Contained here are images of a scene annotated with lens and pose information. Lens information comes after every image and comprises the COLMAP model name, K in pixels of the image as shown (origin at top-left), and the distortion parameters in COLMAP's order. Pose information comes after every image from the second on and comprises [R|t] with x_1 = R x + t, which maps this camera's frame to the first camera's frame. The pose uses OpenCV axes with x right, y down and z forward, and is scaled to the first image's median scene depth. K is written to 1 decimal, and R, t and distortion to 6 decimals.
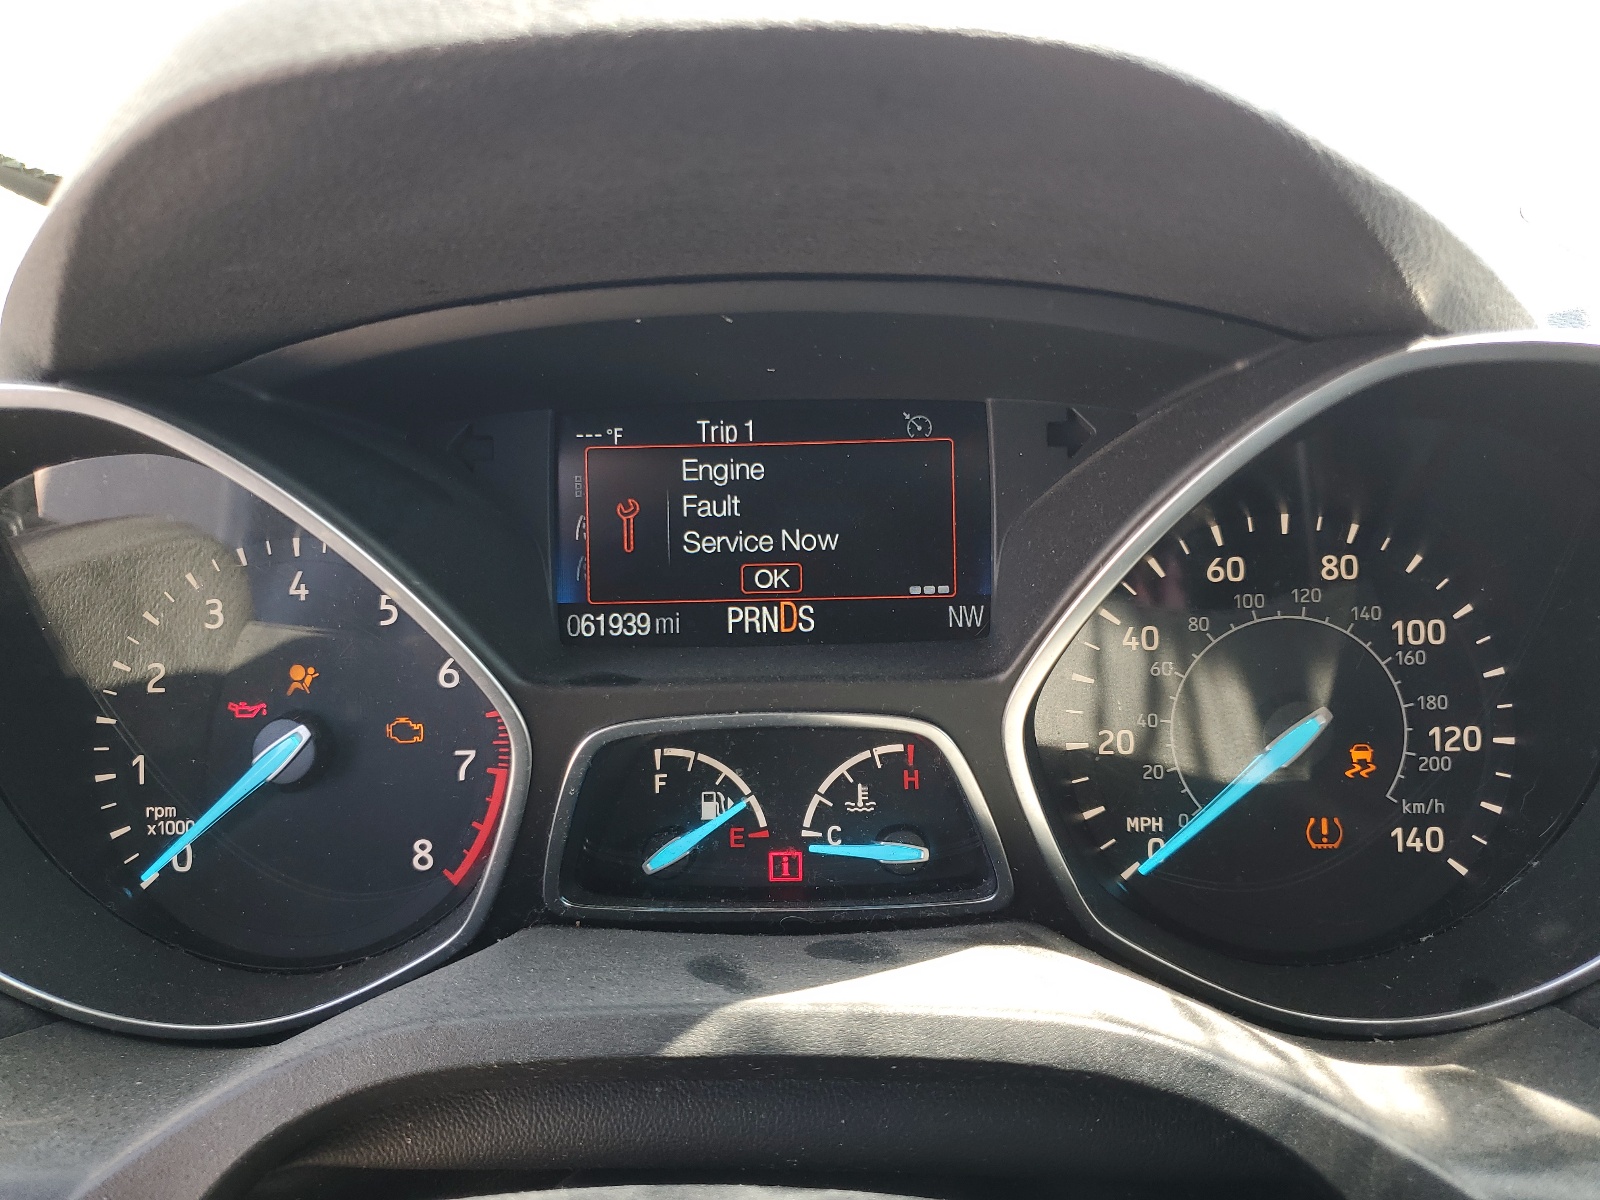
lens RADIAL K [[1209.6, 0, 800.0], [0, 1209.6, 600.0], [0, 0, 1]] dist [0.000879, -0.000014]
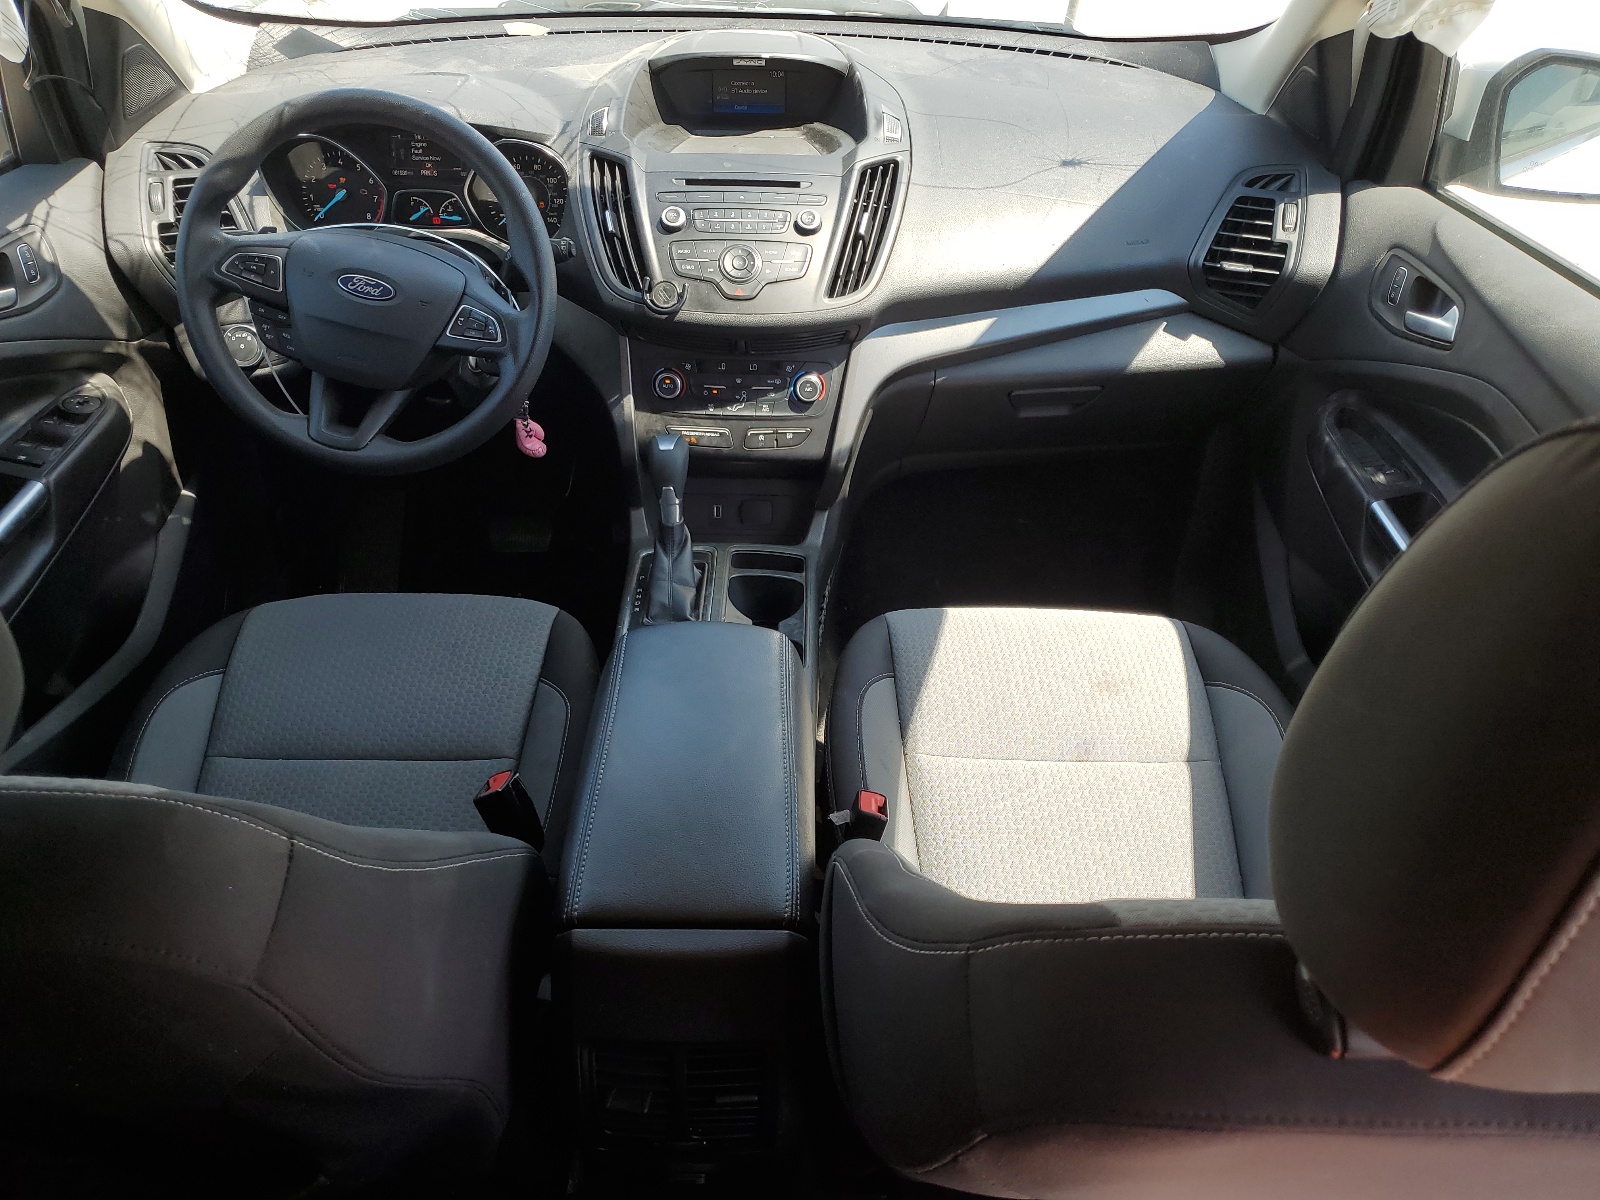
lens RADIAL K [[1413.2, 0, 800.0], [0, 1413.2, 600.0], [0, 0, 1]] dist [-0.002104, -0.001547]
pose [[0.999128, 0.041440, 0.005191, 1.632825], [-0.040792, 0.941633, 0.334161, -0.354161], [0.008960, -0.334081, 0.942502, -5.440836]]
